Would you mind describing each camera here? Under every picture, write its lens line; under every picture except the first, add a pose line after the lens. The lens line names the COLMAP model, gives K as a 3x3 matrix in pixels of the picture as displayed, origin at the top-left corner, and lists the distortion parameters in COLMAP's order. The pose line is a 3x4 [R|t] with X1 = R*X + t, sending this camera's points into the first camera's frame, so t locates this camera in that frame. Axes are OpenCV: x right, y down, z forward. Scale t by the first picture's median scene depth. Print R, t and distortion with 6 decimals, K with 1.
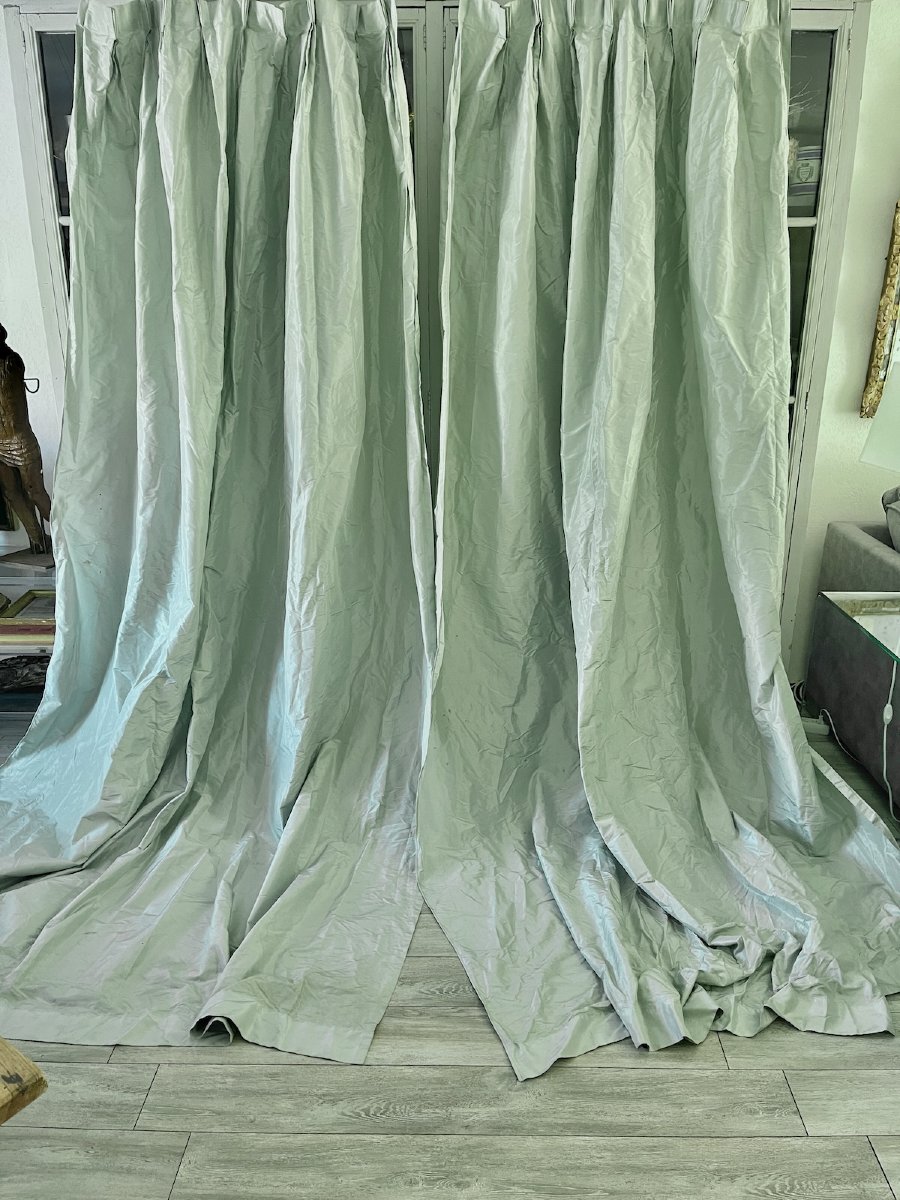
lens RADIAL K [[909.3, 0, 454.3], [0, 909.3, 601.5], [0, 0, 1]] dist [0.059890, -0.083421]
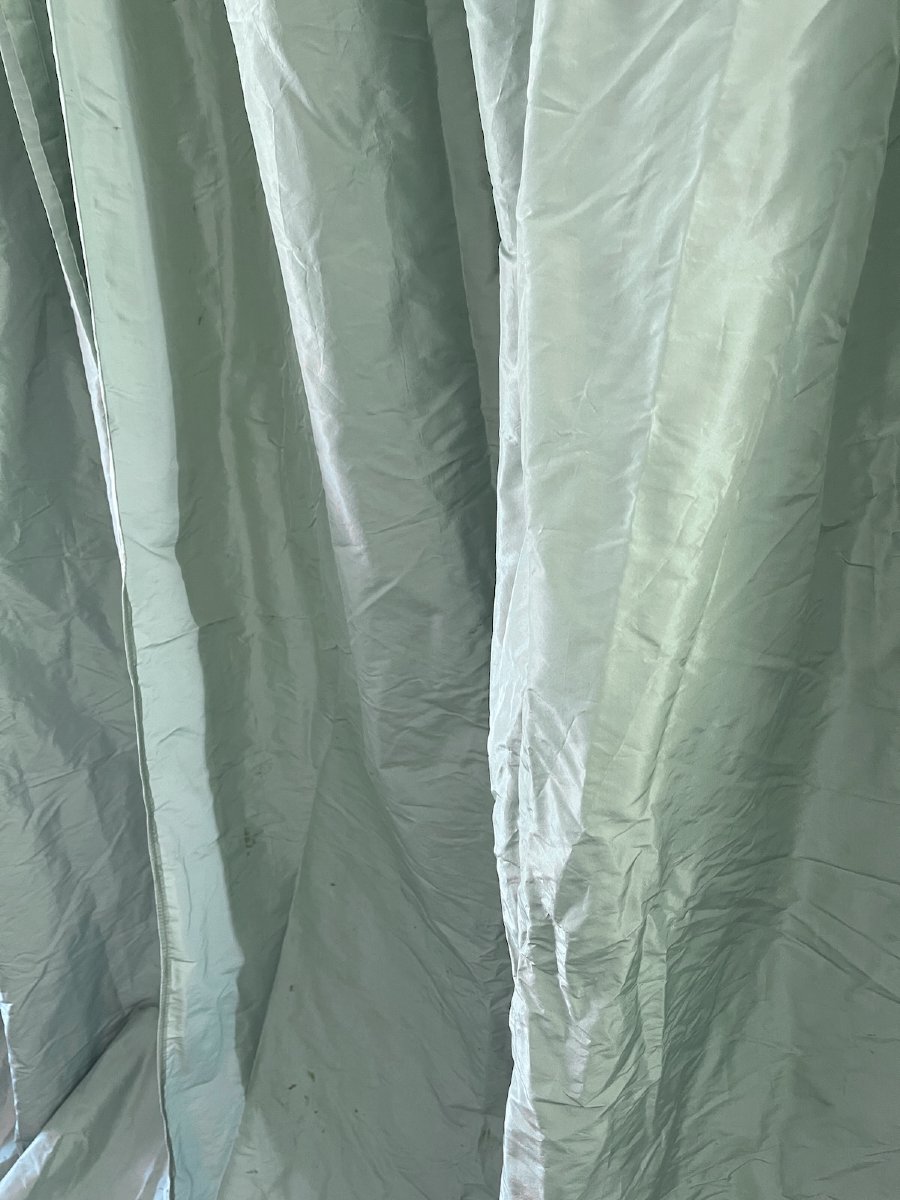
lens RADIAL K [[909.3, 0, 452.1], [0, 909.3, 594.6], [0, 0, 1]] dist [0.059890, -0.083421]
pose [[0.832663, 0.098750, -0.544904, 0.238460], [0.008684, 0.981523, 0.191145, -0.148303], [0.553712, -0.163892, 0.816421, 0.808299]]
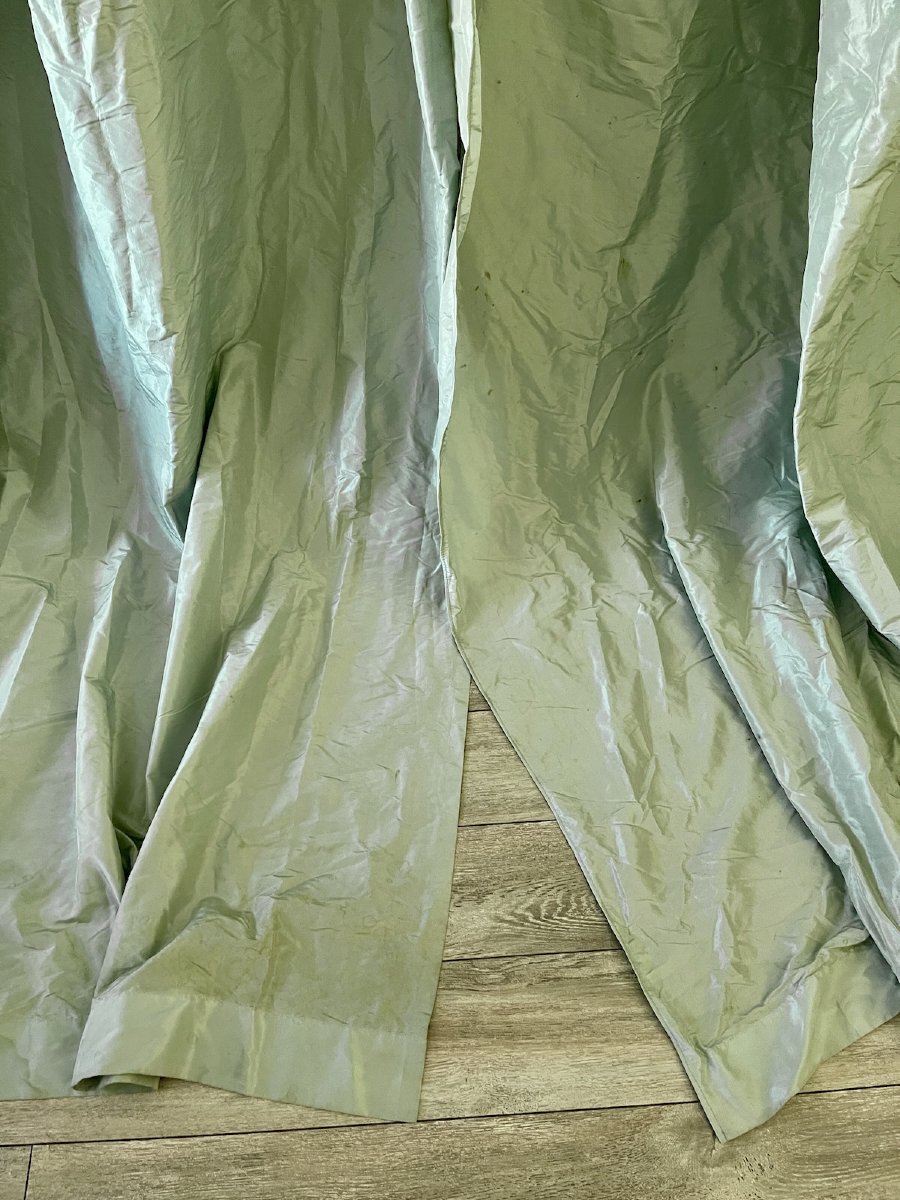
lens RADIAL K [[909.3, 0, 443.5], [0, 909.3, 596.7], [0, 0, 1]] dist [0.059890, -0.083421]
pose [[0.996324, -0.084951, 0.011018, -0.048407], [0.059478, 0.778594, 0.624702, -0.042951], [-0.061647, -0.621751, 0.780785, 0.582185]]
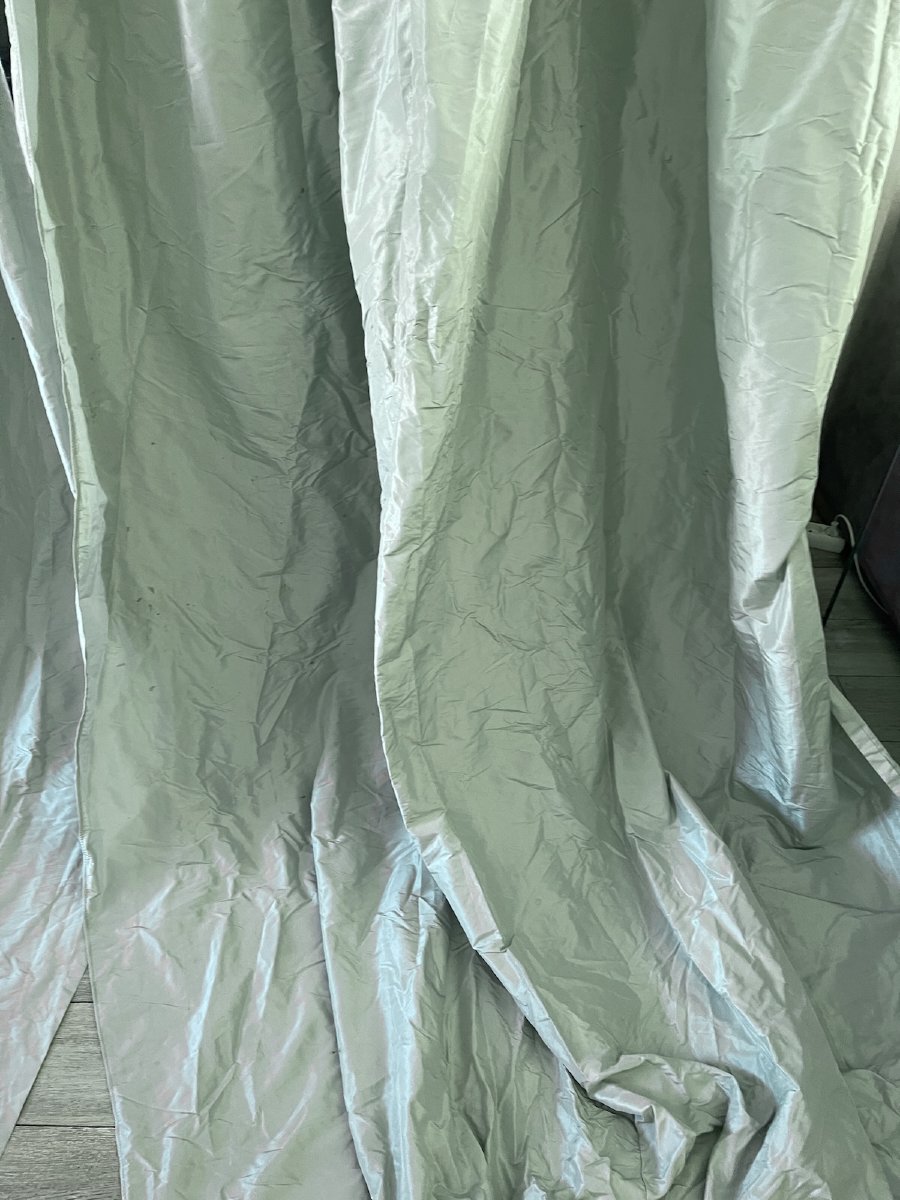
lens RADIAL K [[909.3, 0, 445.7], [0, 909.3, 605.0], [0, 0, 1]] dist [0.059890, -0.083421]
pose [[0.999421, -0.000574, 0.034022, 0.153003], [-0.012878, 0.919111, 0.393788, -0.082903], [-0.031496, -0.393999, 0.918571, 0.547301]]
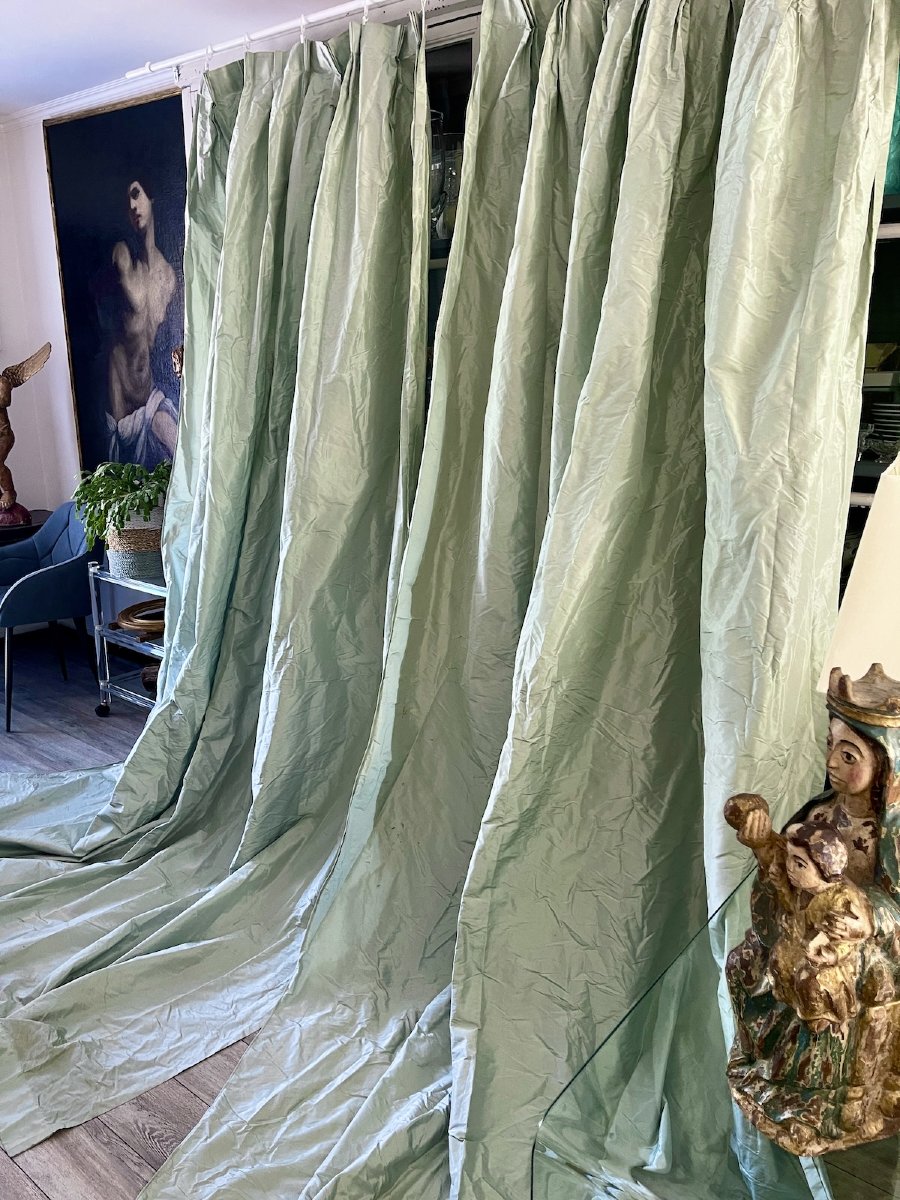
lens RADIAL K [[909.3, 0, 448.4], [0, 909.3, 603.3], [0, 0, 1]] dist [0.059890, -0.083421]
pose [[0.792580, 0.164211, -0.587241, 0.521571], [-0.199635, 0.979860, 0.004557, -0.099141], [0.576162, 0.113622, 0.809399, 0.337308]]
